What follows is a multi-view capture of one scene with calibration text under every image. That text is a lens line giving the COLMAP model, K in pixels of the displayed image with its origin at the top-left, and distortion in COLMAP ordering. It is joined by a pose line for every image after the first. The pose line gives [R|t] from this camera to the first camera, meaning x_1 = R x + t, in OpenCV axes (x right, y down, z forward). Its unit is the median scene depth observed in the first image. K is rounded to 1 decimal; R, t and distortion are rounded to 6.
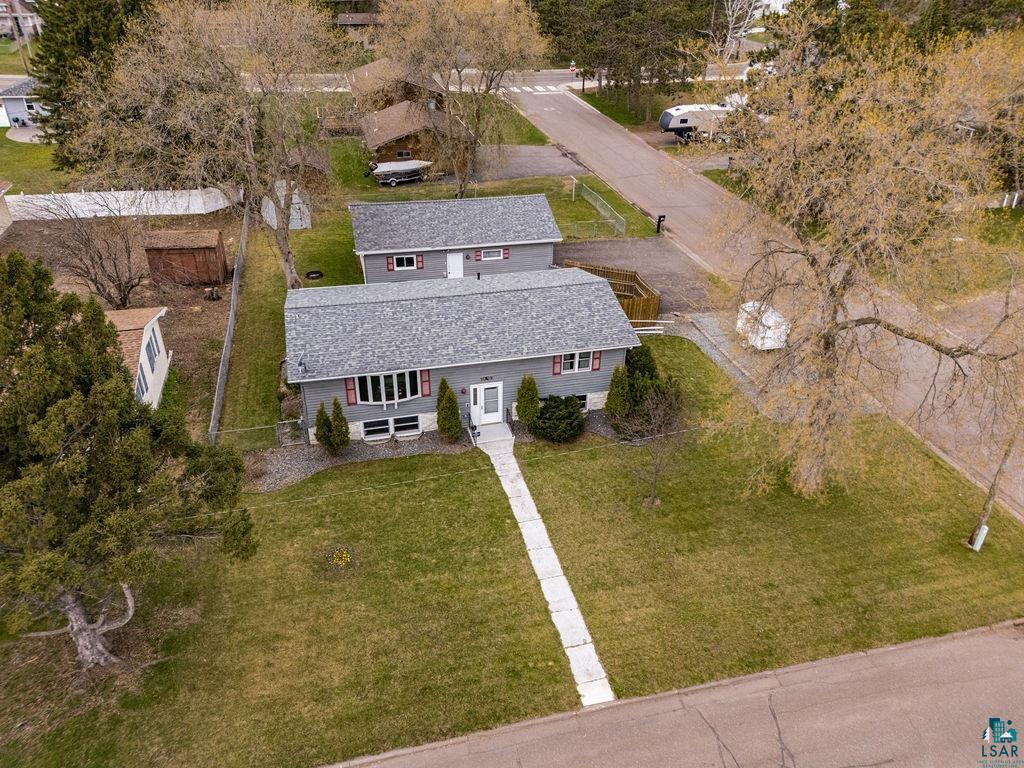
lens RADIAL K [[746.0, 0, 512.0], [0, 746.0, 384.0], [0, 0, 1]] dist [0.092340, -0.098292]
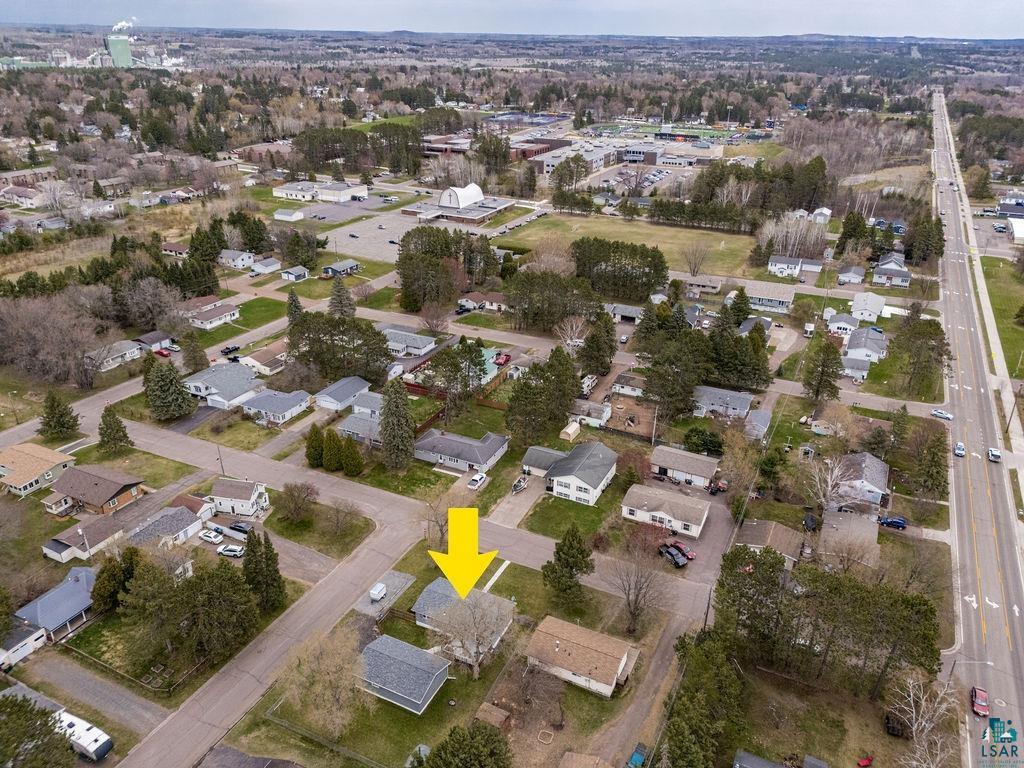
lens RADIAL K [[746.0, 0, 512.0], [0, 746.0, 384.0], [0, 0, 1]] dist [0.092340, -0.098292]
pose [[-0.763913, -0.288039, 0.577469, -2.439727], [0.317217, 0.611667, 0.724732, -3.950115], [-0.561970, 0.736815, -0.375890, 1.750004]]
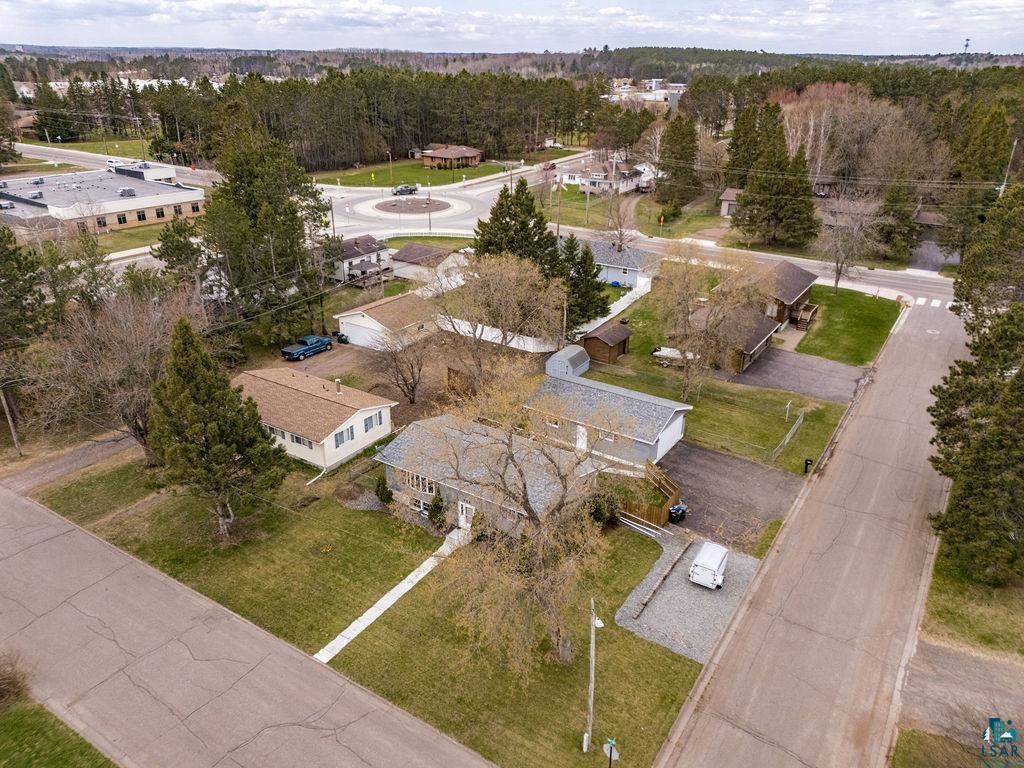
lens RADIAL K [[746.0, 0, 512.0], [0, 746.0, 384.0], [0, 0, 1]] dist [0.092340, -0.098292]
pose [[0.681682, 0.287363, -0.672853, 1.201156], [-0.376575, 0.926279, 0.014081, -0.346888], [0.627296, 0.243781, 0.739642, -0.234891]]
